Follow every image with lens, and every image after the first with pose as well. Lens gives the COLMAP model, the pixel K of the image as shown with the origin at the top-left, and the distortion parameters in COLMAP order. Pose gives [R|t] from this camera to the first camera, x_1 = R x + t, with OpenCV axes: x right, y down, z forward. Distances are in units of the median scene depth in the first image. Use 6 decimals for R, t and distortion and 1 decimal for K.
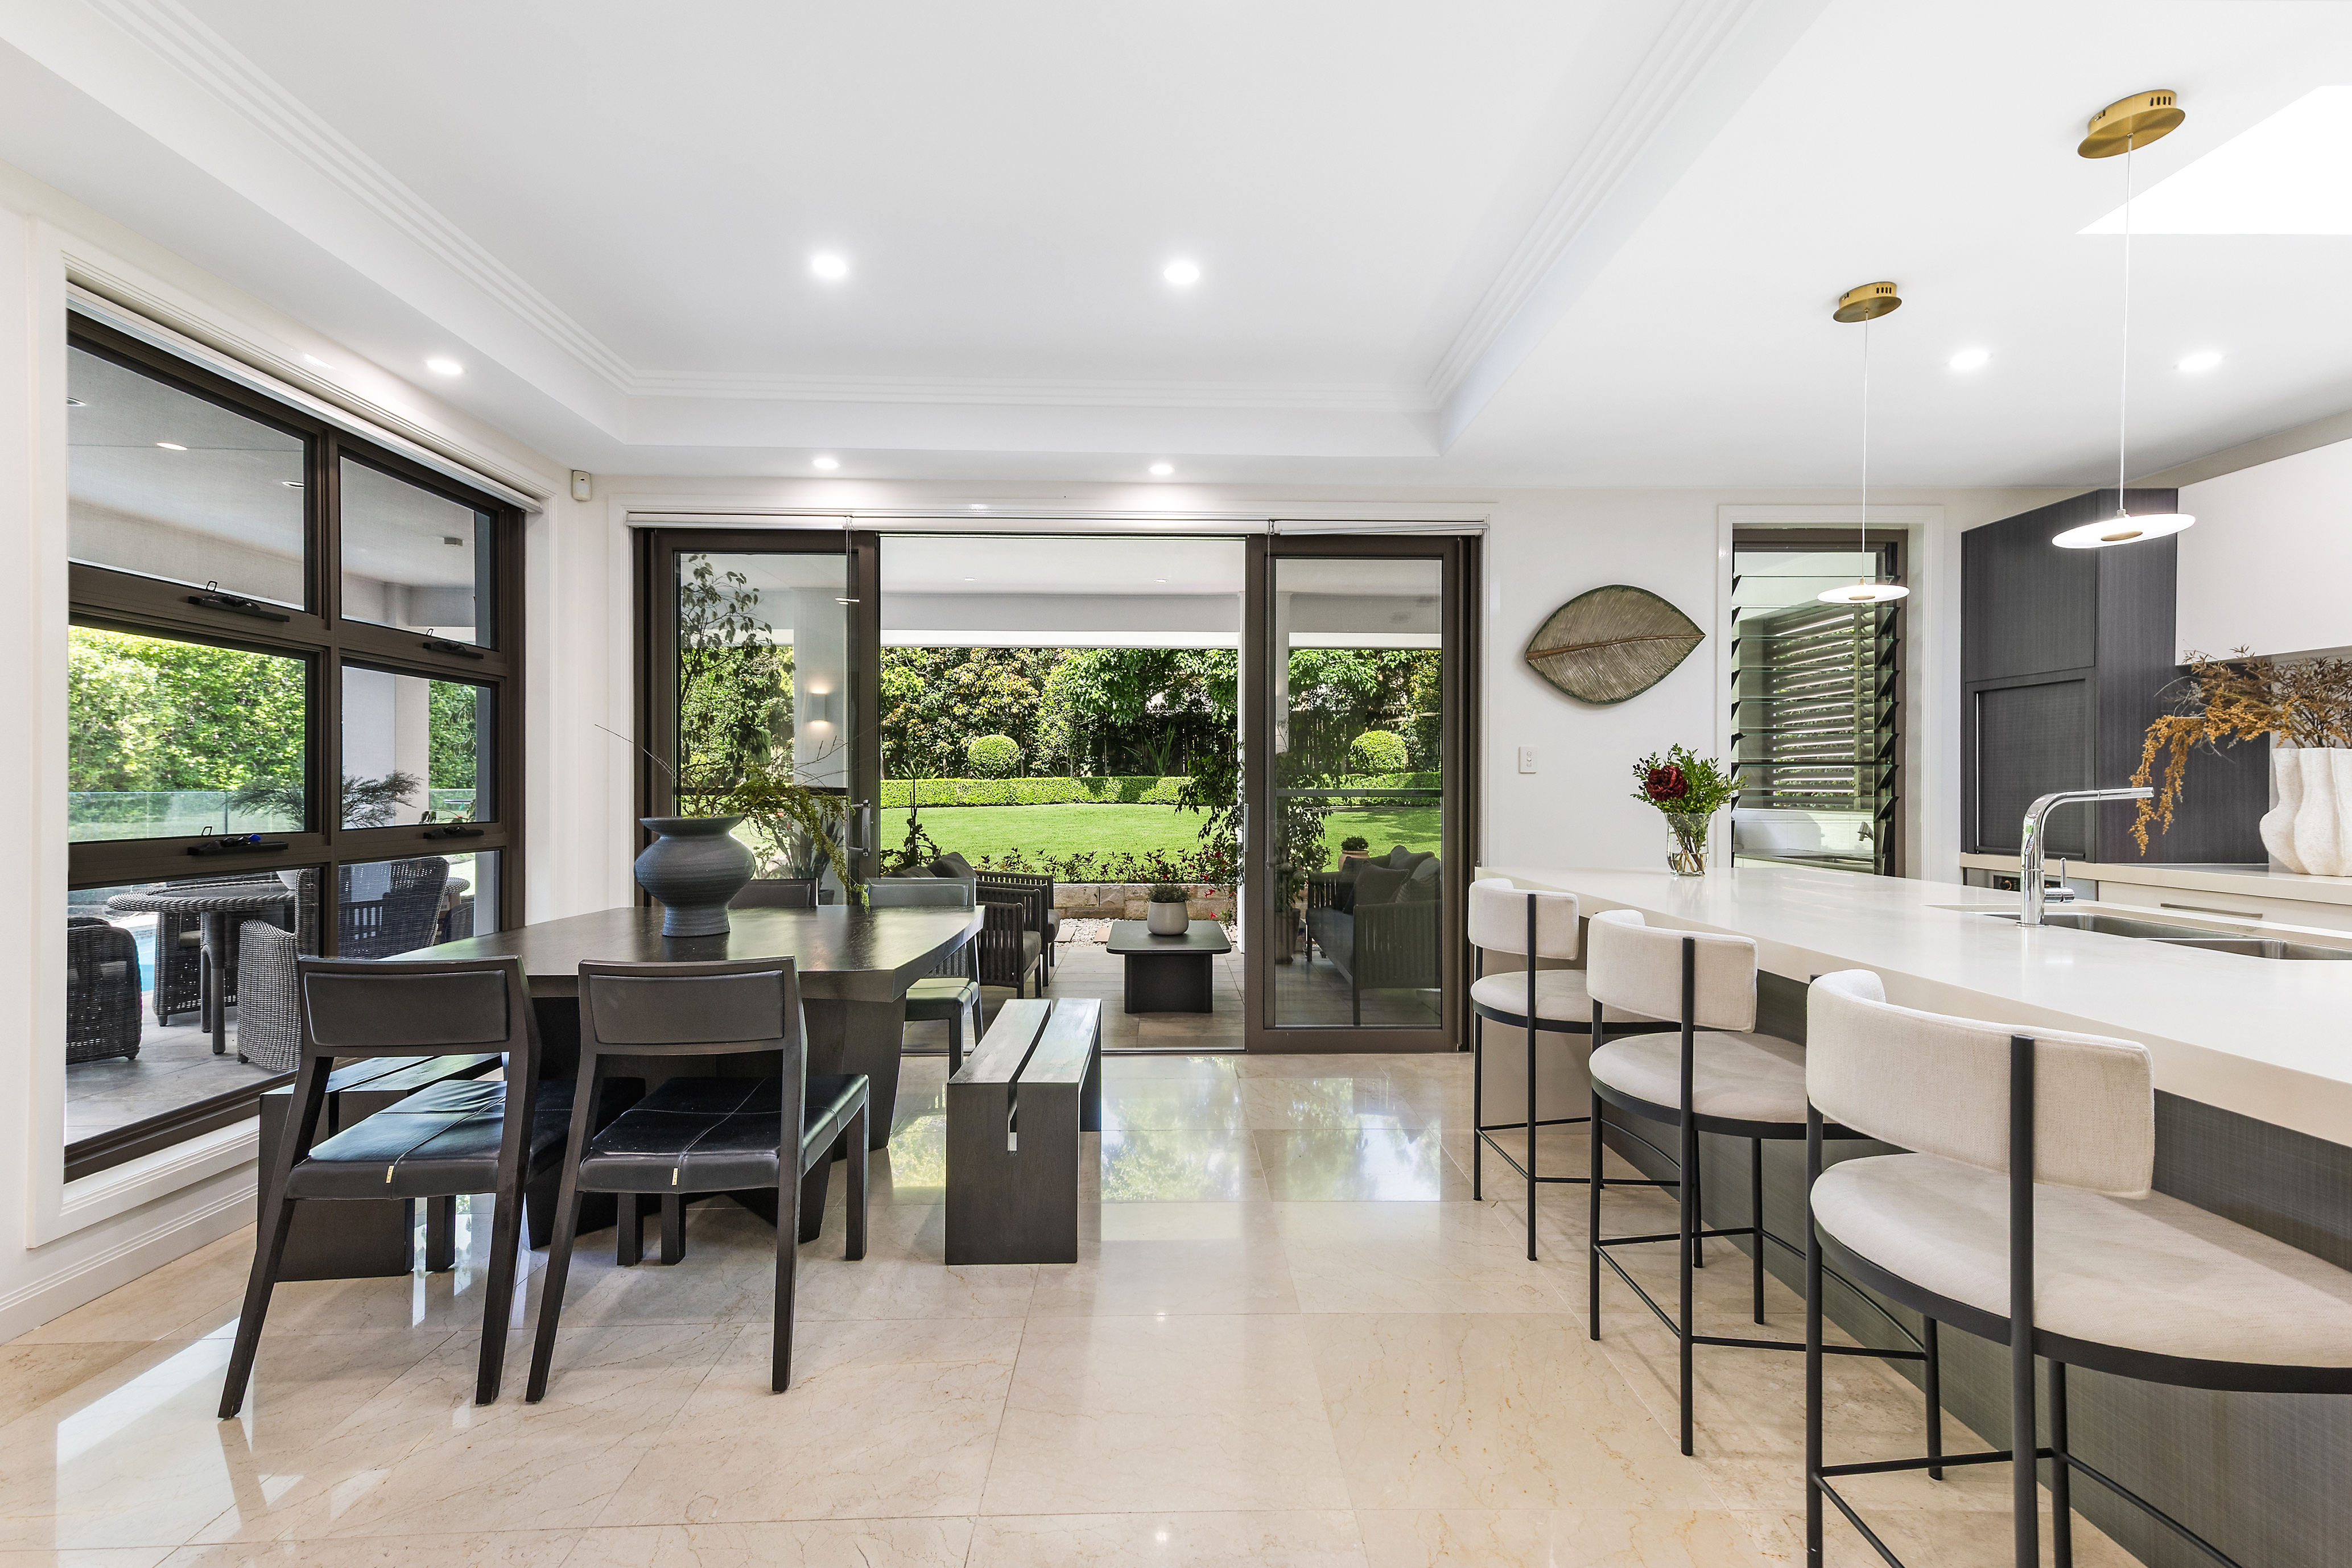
lens RADIAL K [[1035.9, 0, 1180.5], [0, 1035.9, 781.7], [0, 0, 1]] dist [0.021288, 0.000831]
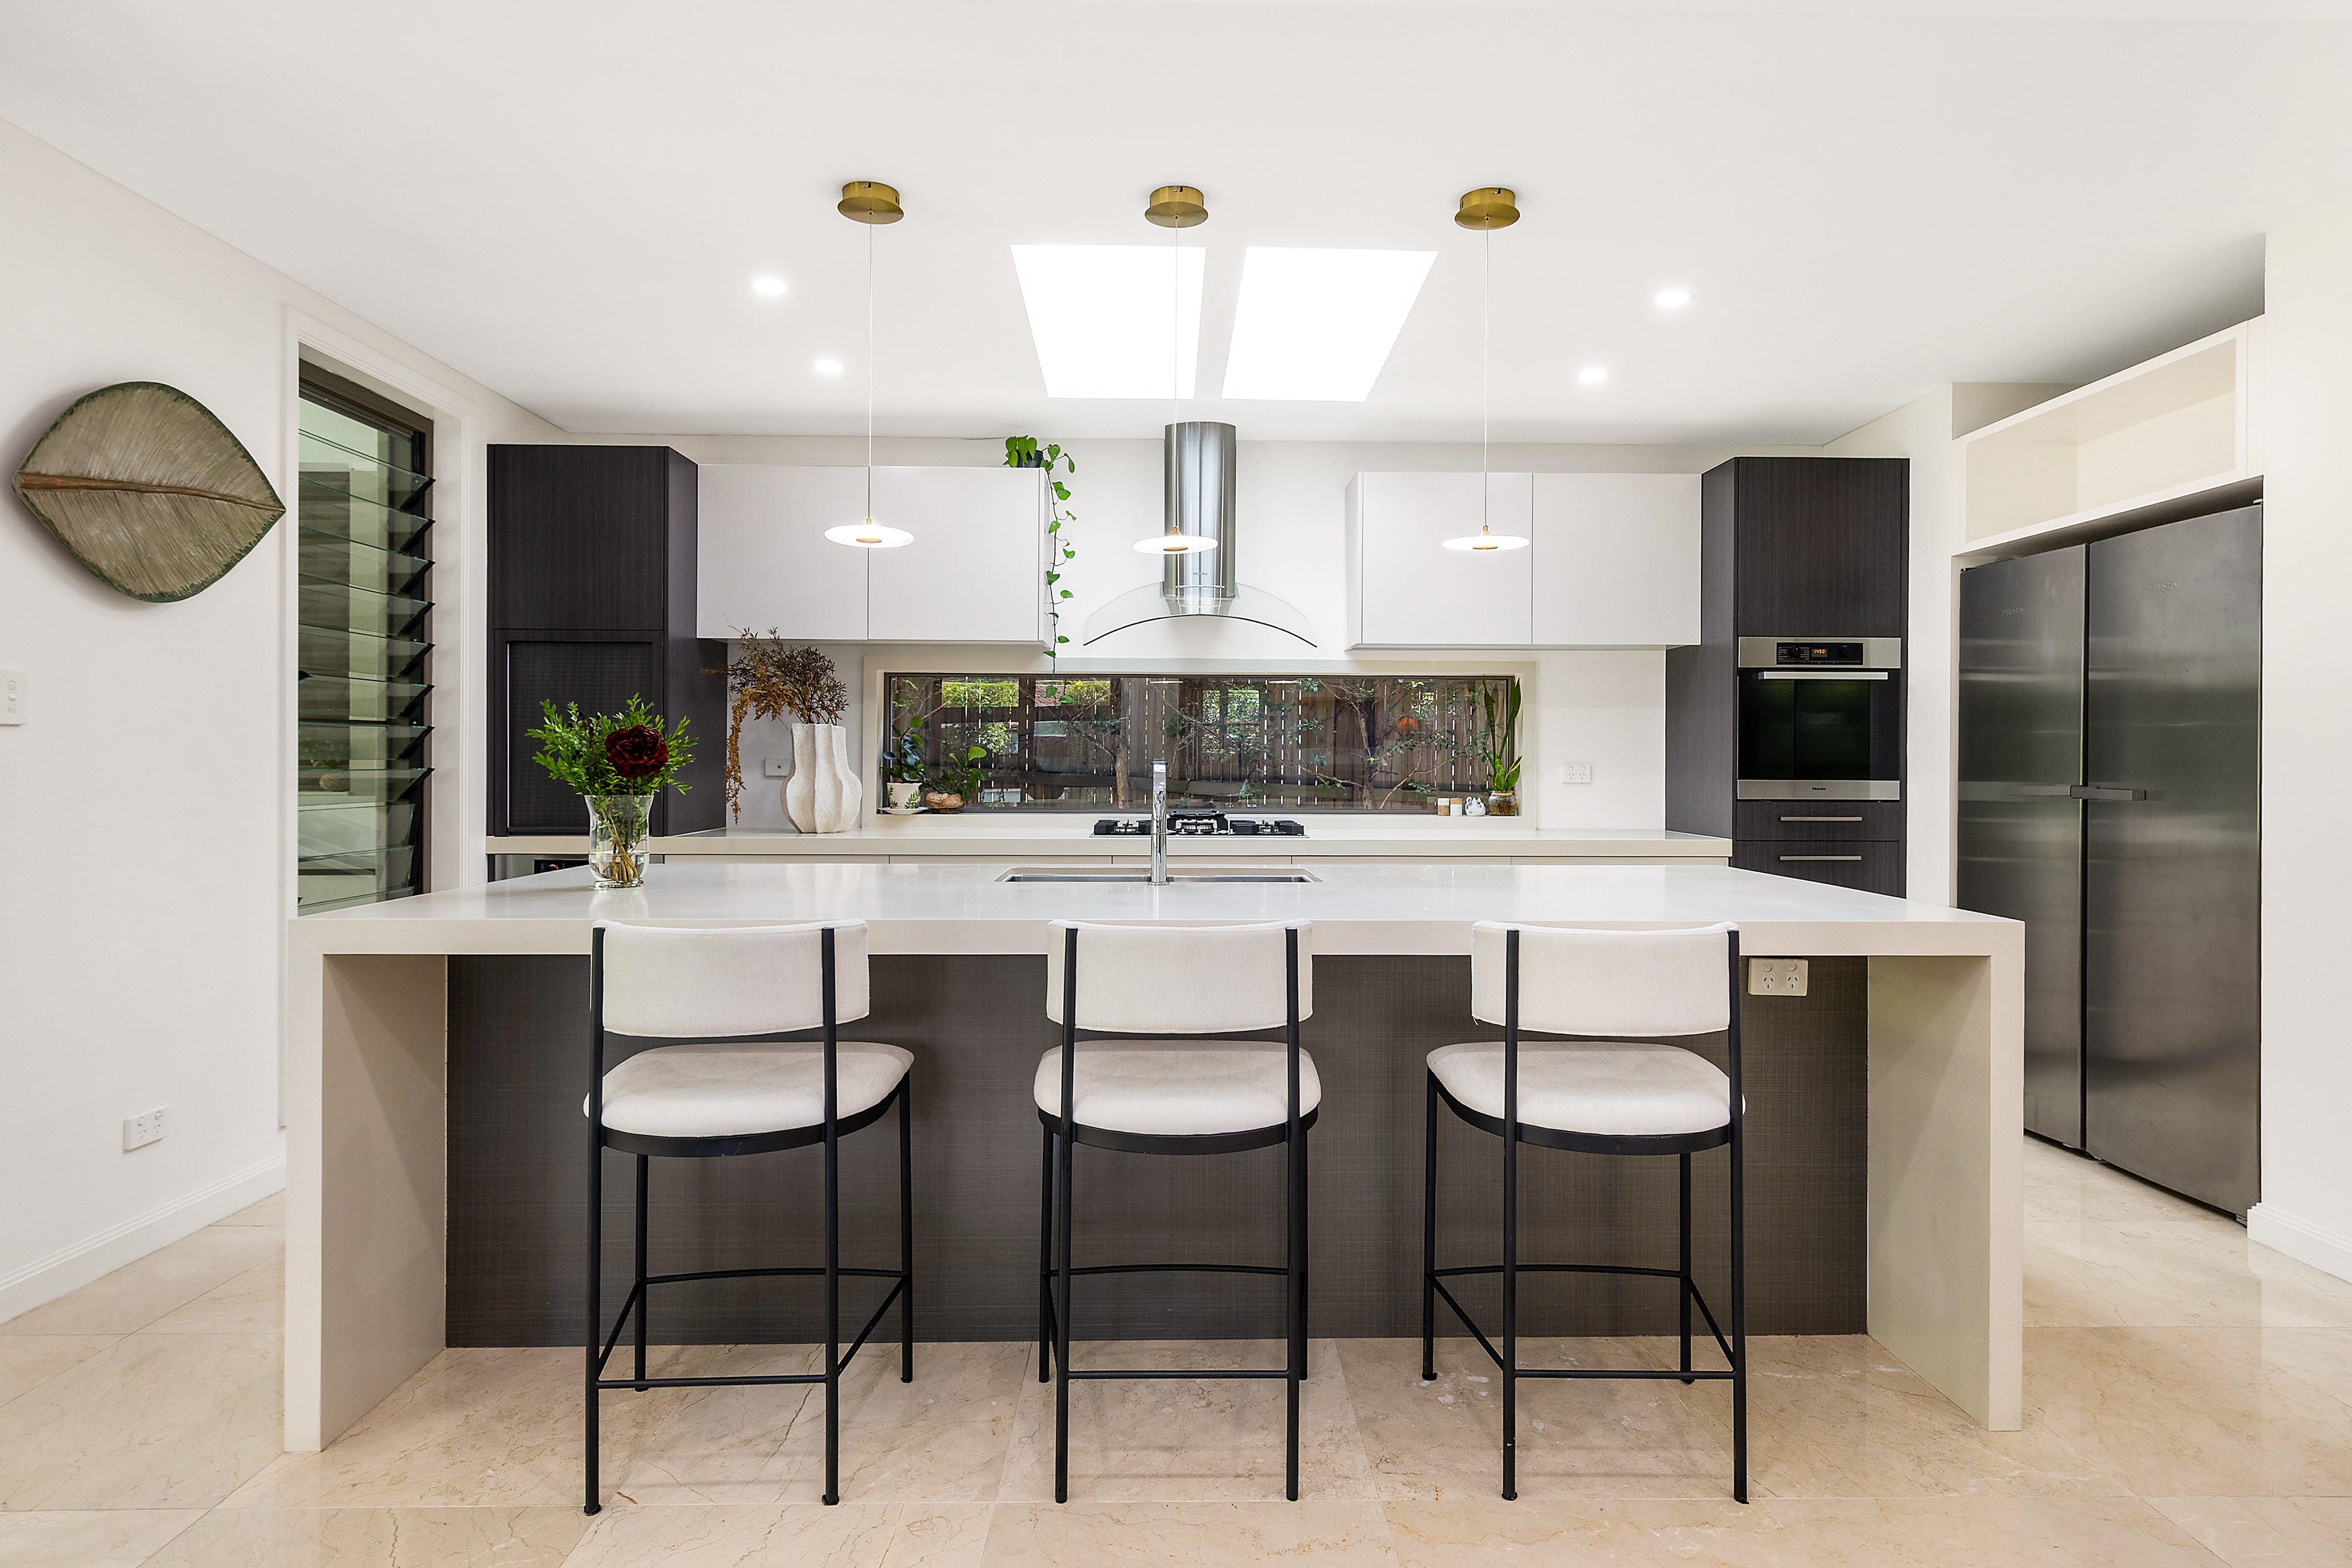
lens RADIAL K [[1267.2, 0, 1178.3], [0, 1267.2, 786.1], [0, 0, 1]] dist [0.001300, -0.000073]
pose [[0.013291, -0.020626, 0.999699, -0.246414], [-0.009283, 0.999742, 0.020750, 0.003164], [-0.999869, -0.009556, 0.013096, 0.456027]]
